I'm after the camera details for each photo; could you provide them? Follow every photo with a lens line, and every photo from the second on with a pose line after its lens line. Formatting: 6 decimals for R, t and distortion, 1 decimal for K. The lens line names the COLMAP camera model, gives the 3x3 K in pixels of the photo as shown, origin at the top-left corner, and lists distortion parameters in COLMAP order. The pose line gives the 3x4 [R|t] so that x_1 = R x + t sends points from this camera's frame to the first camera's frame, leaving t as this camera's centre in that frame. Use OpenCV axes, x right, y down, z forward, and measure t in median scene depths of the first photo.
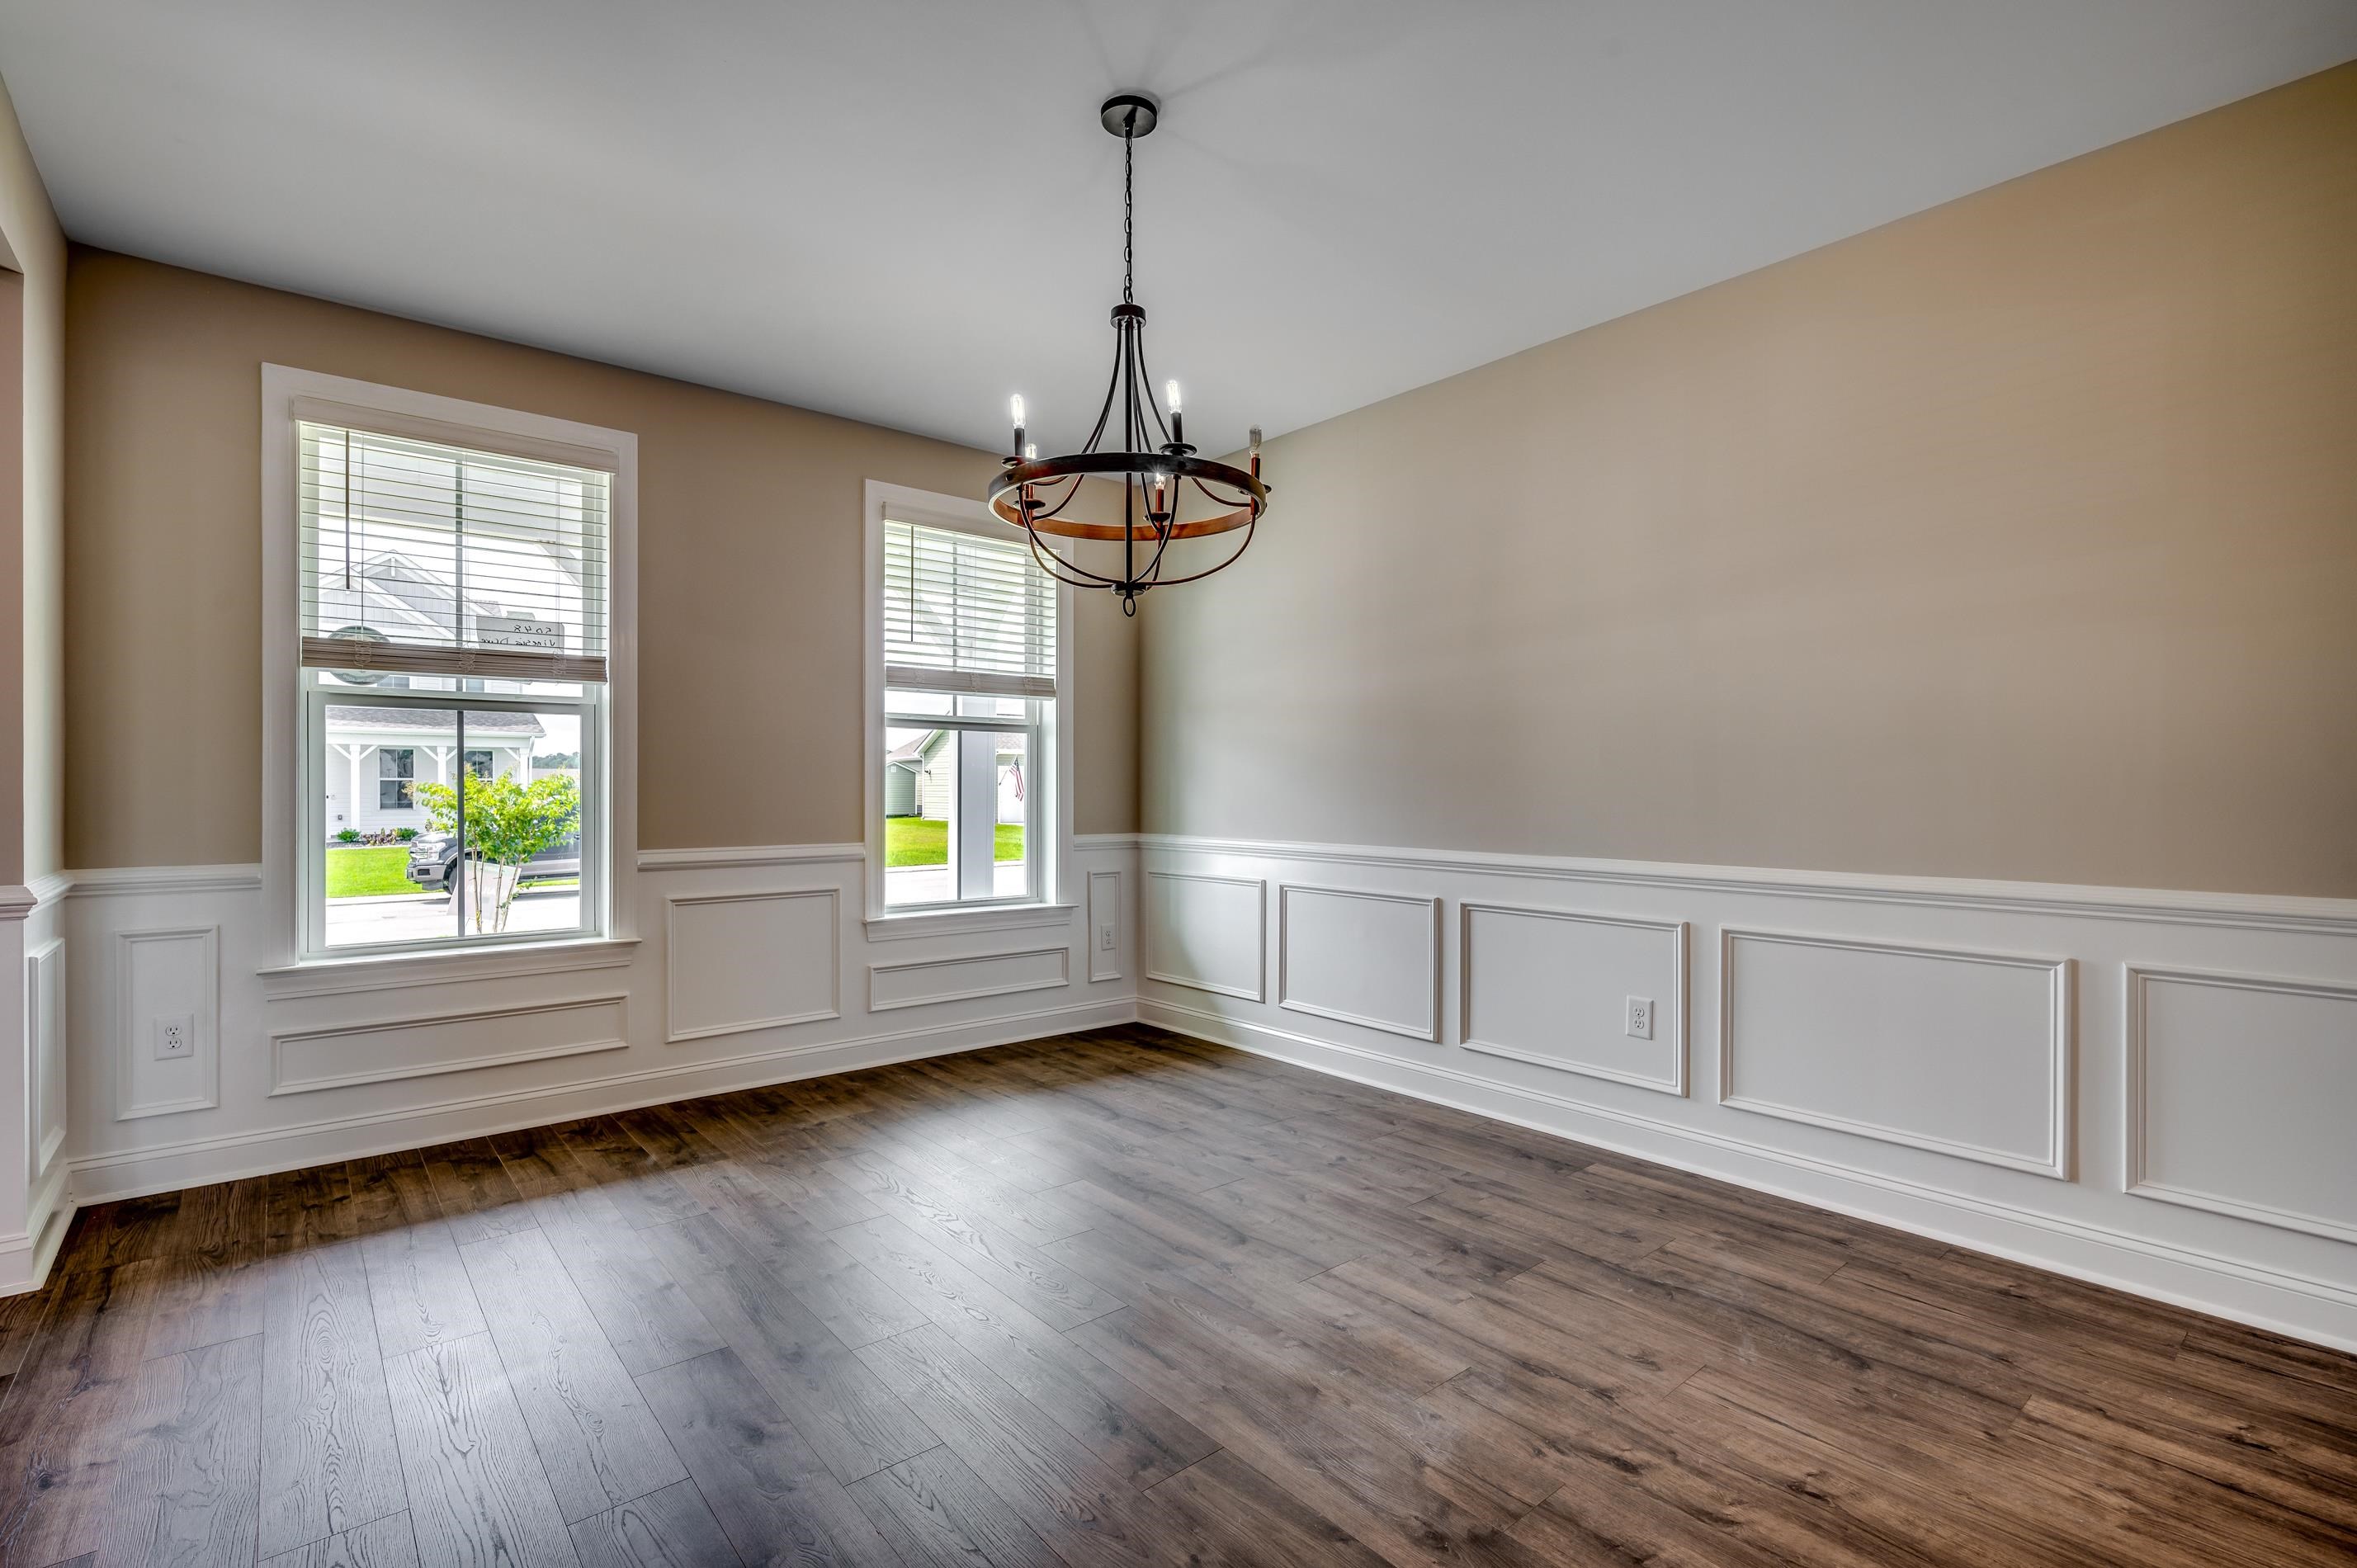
lens RADIAL K [[1049.4, 0, 1170.9], [0, 1049.4, 789.5], [0, 0, 1]] dist [-0.002001, 0.000119]
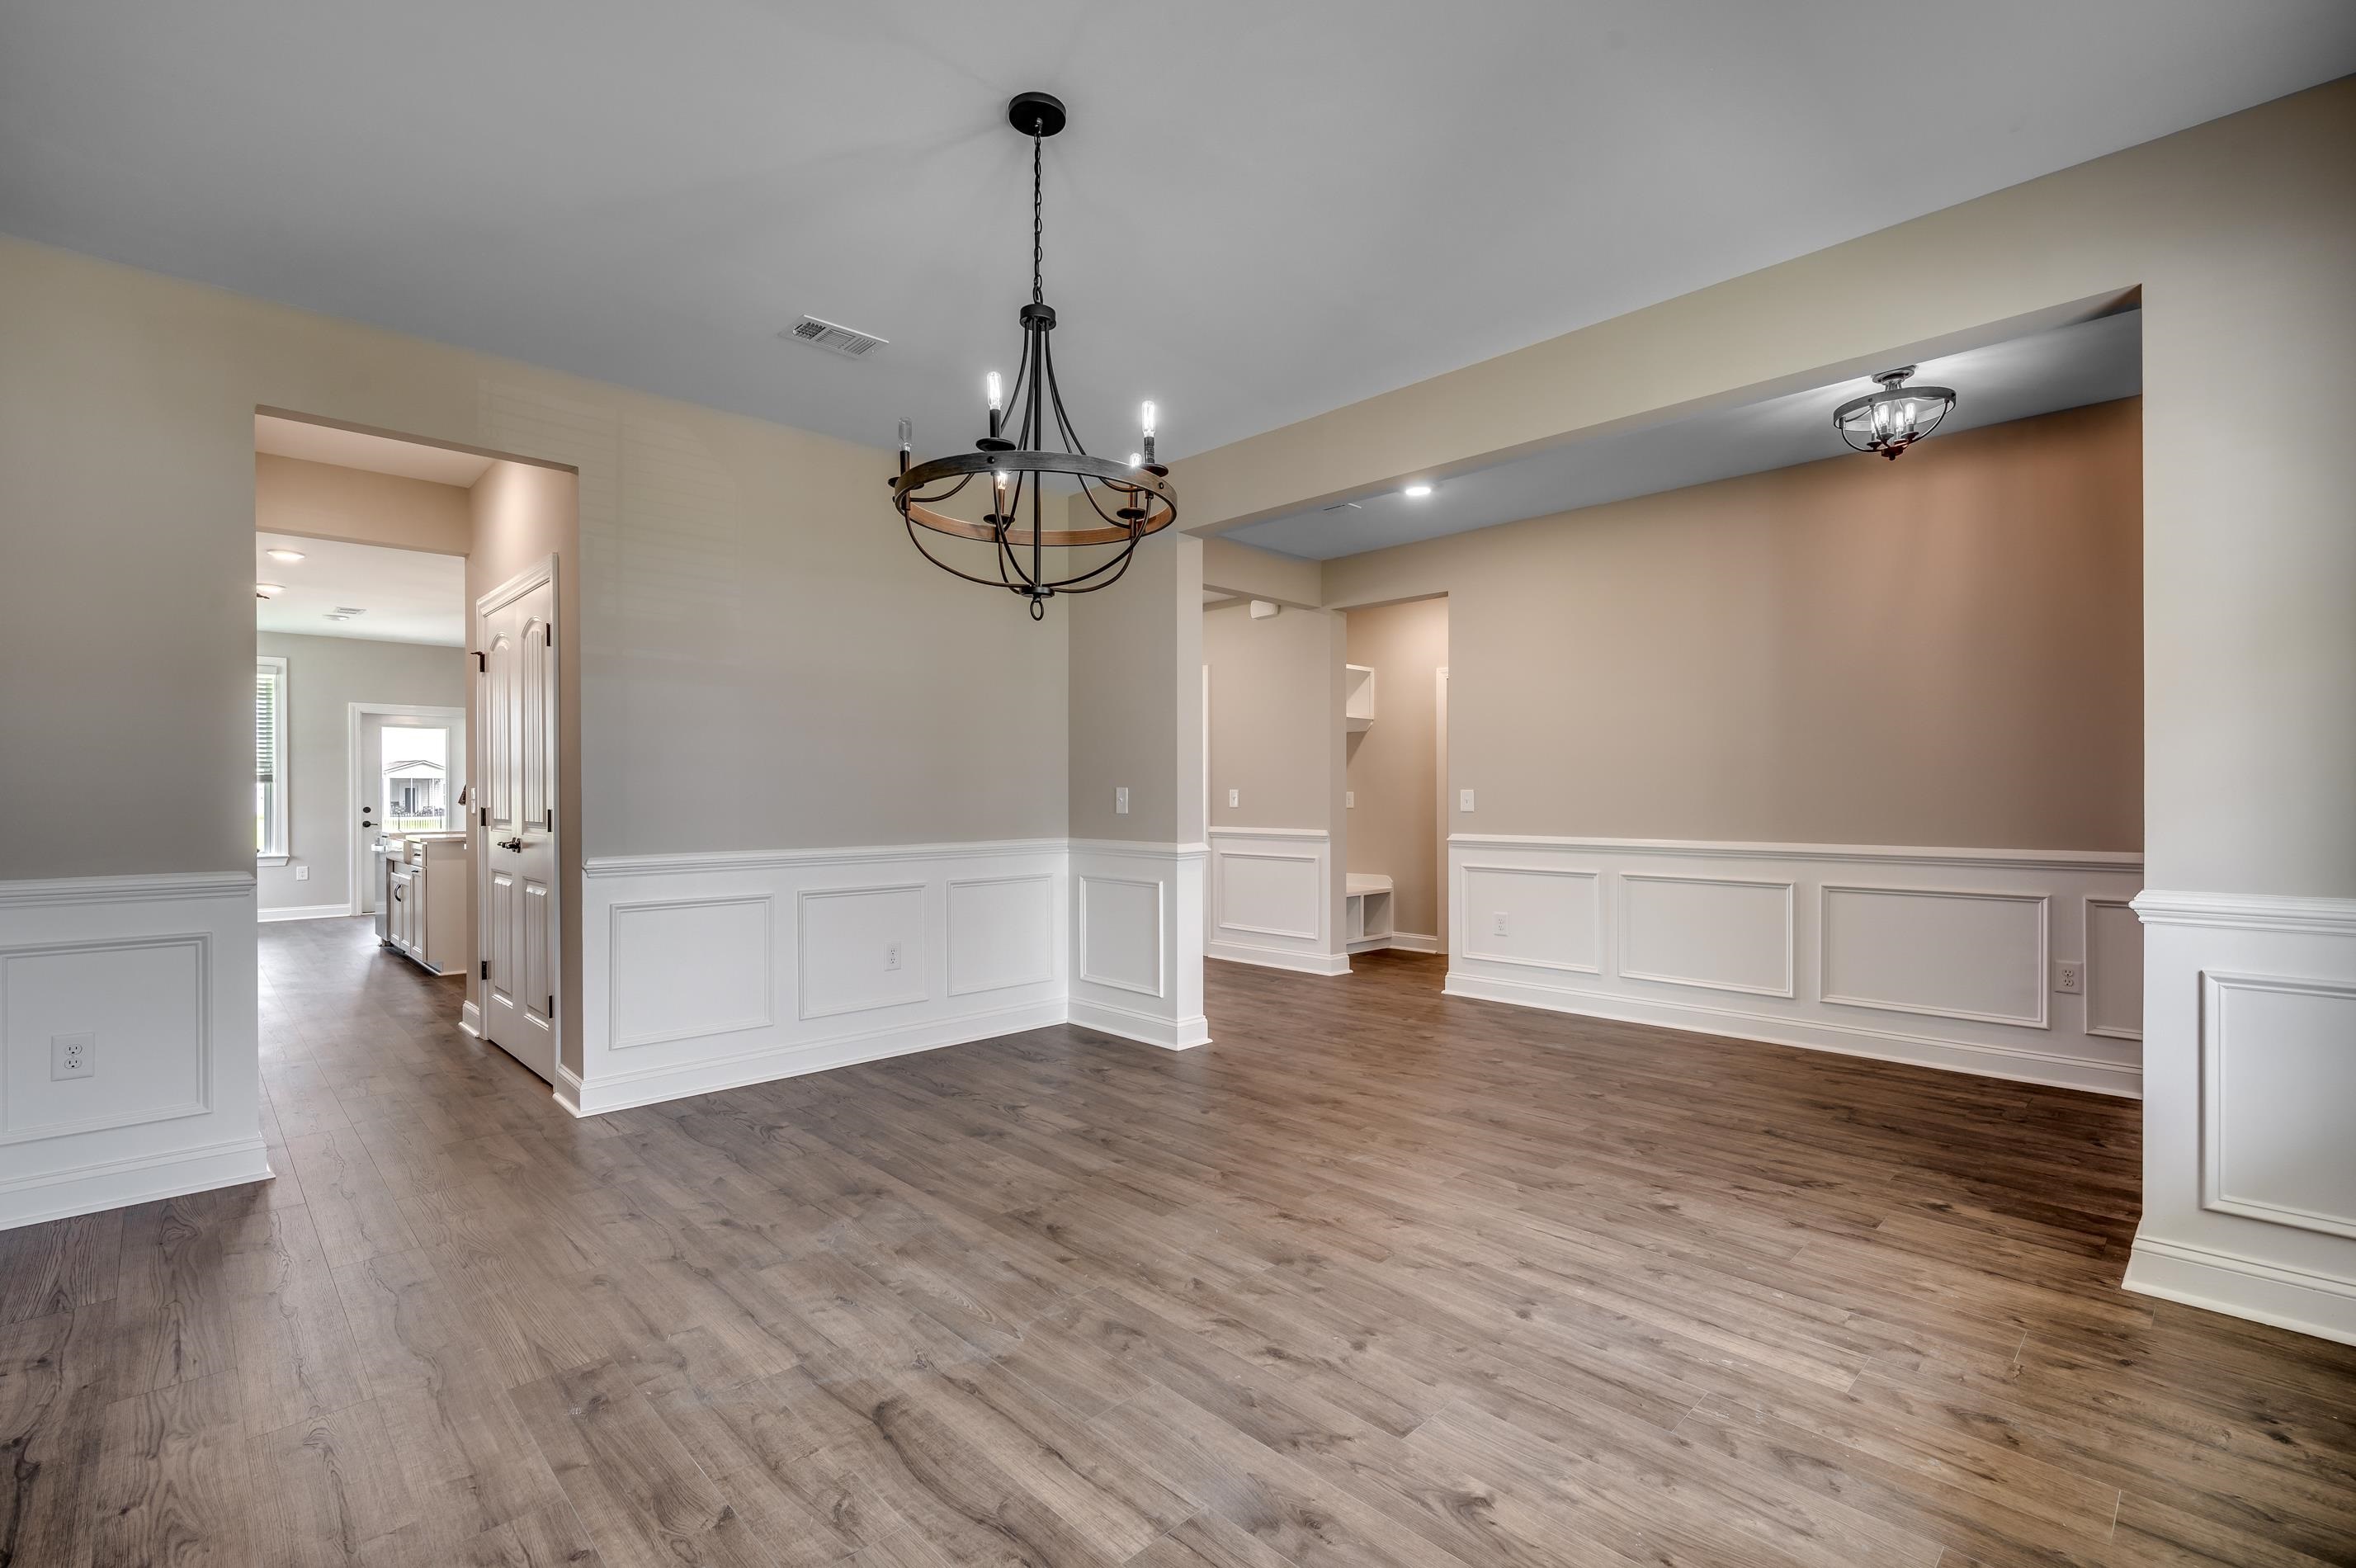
lens RADIAL K [[1049.0, 0, 1161.5], [0, 1049.0, 795.1], [0, 0, 1]] dist [-0.002001, 0.000119]
pose [[-0.998014, 0.001699, -0.062974, -0.057826], [0.001645, 0.999998, 0.000904, -0.000409], [0.062976, 0.000798, -0.998015, 1.221437]]
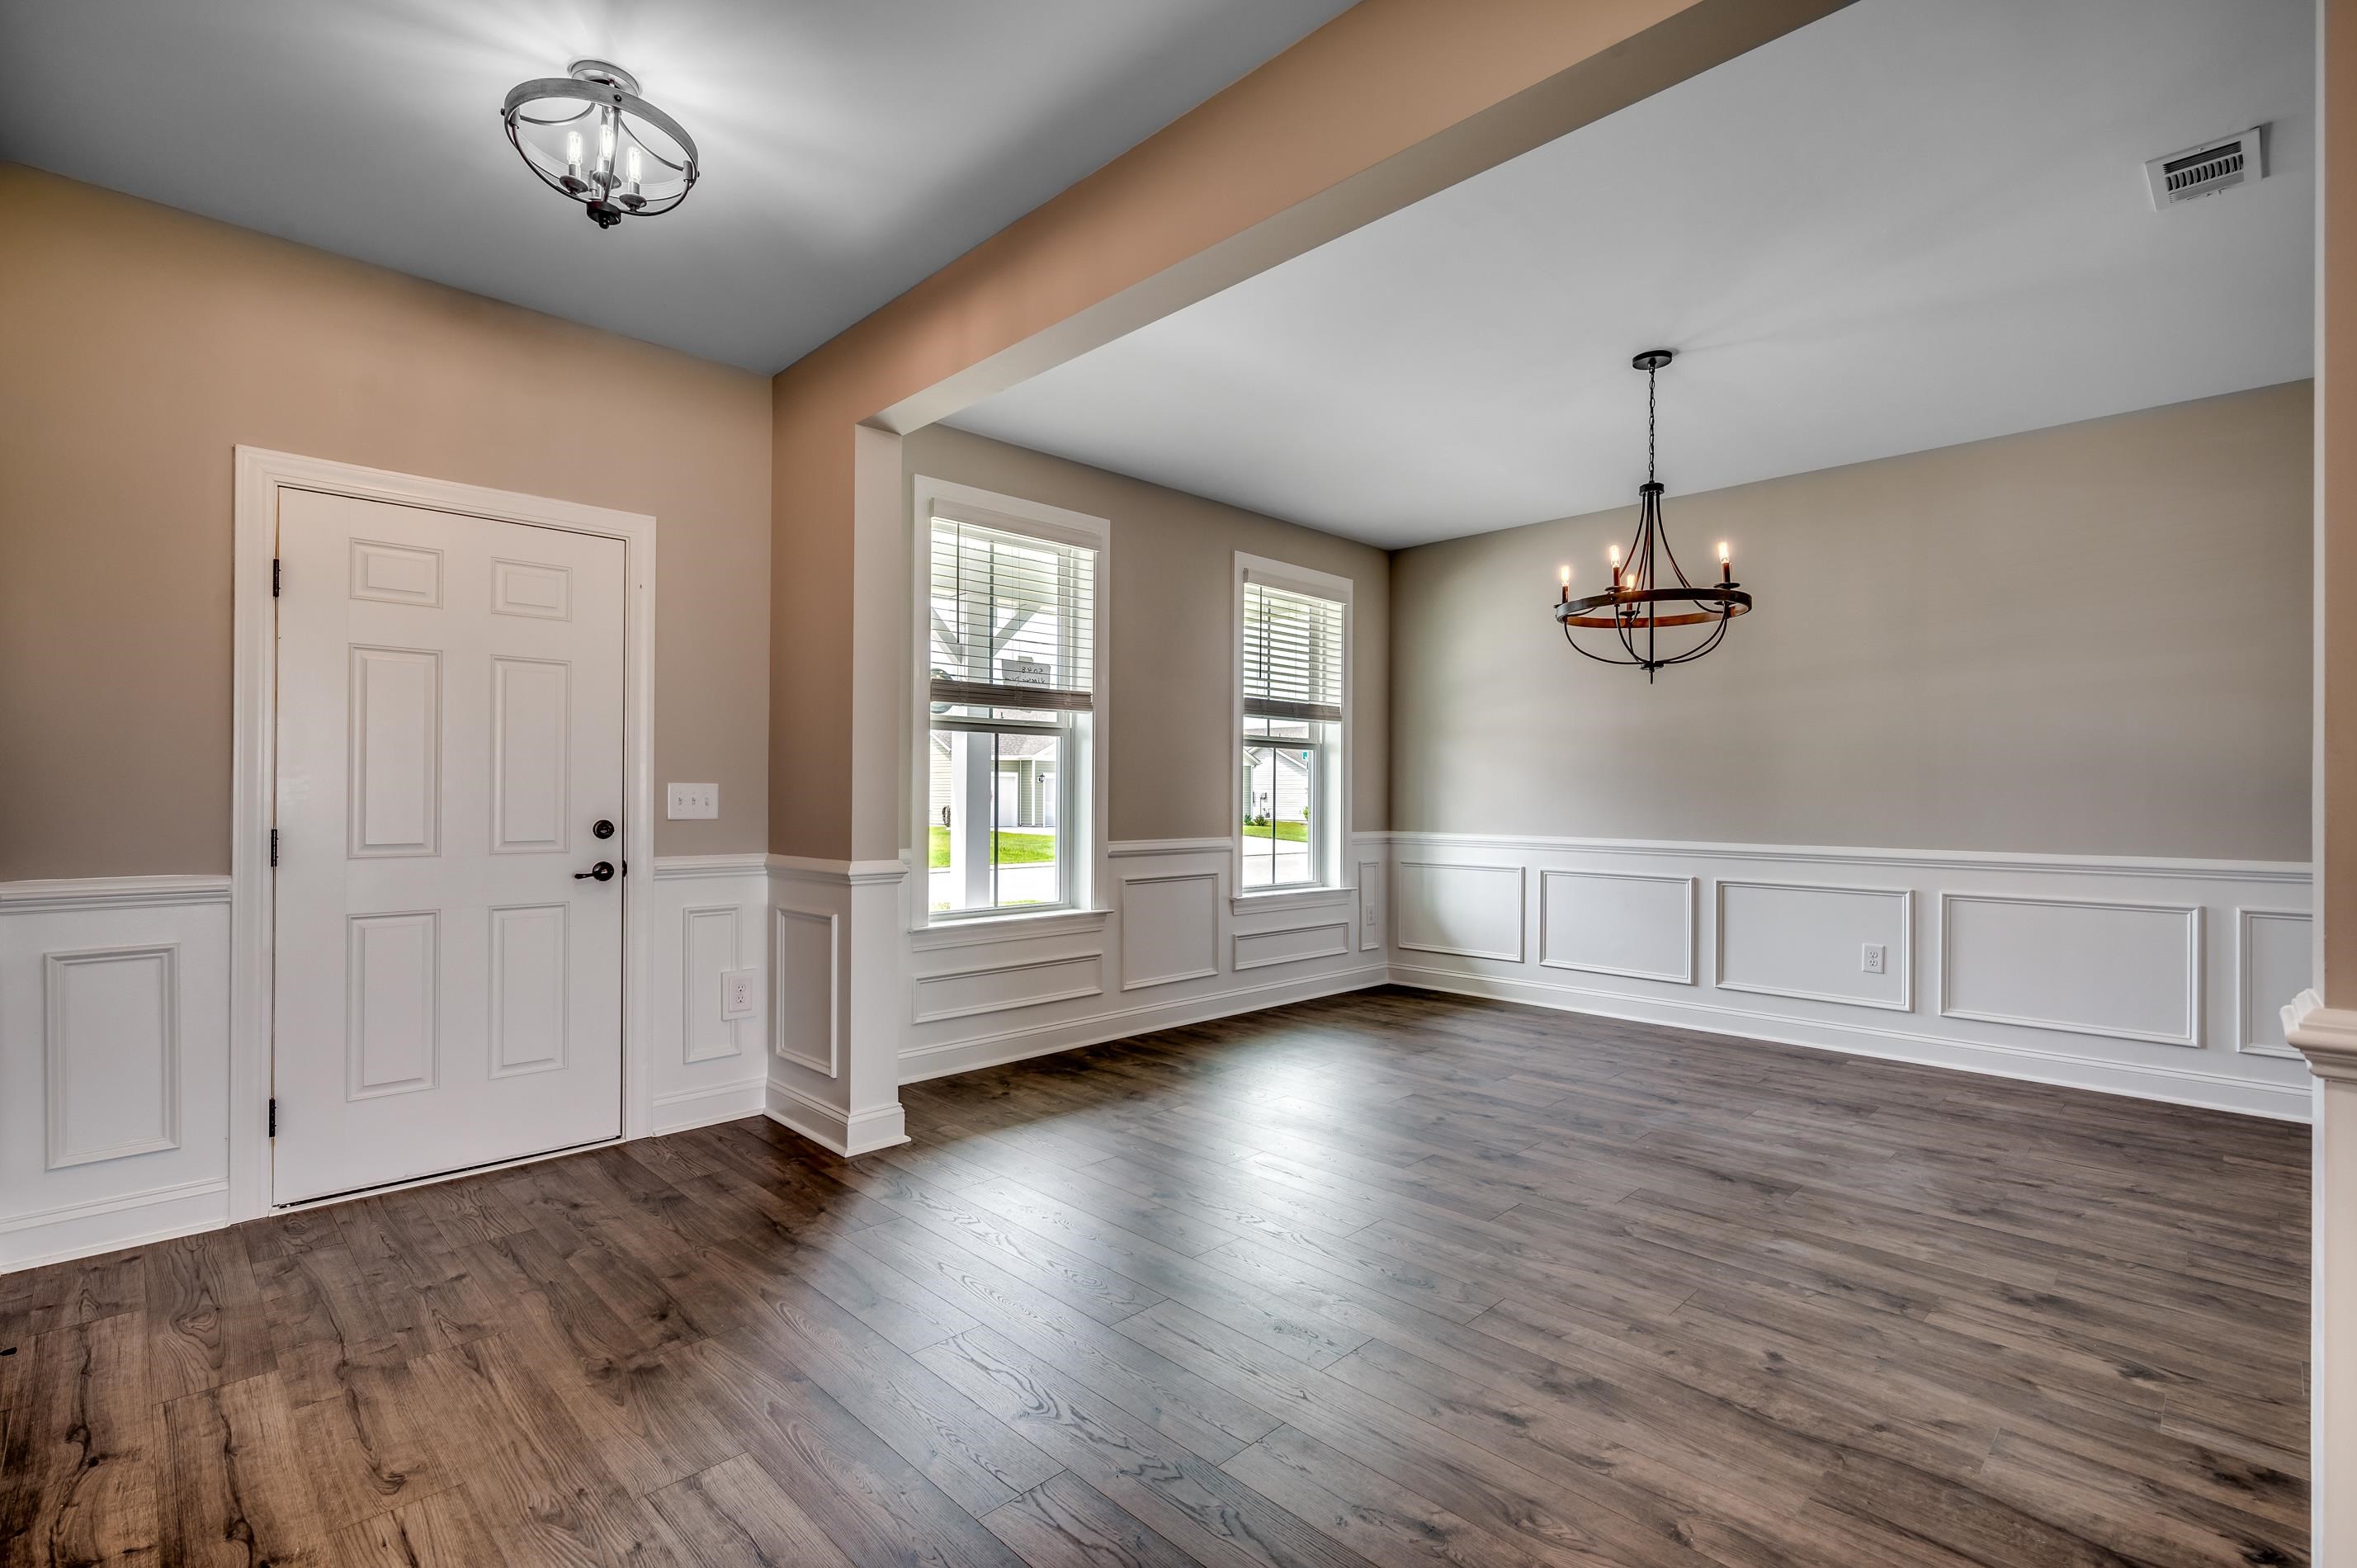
lens RADIAL K [[1049.4, 0, 1173.6], [0, 1049.4, 785.6], [0, 0, 1]] dist [-0.002001, 0.000119]
pose [[0.997032, 0.004868, 0.076841, -0.523476], [-0.004122, 0.999943, -0.009861, 0.002040], [-0.076884, 0.009515, 0.996995, -0.294001]]
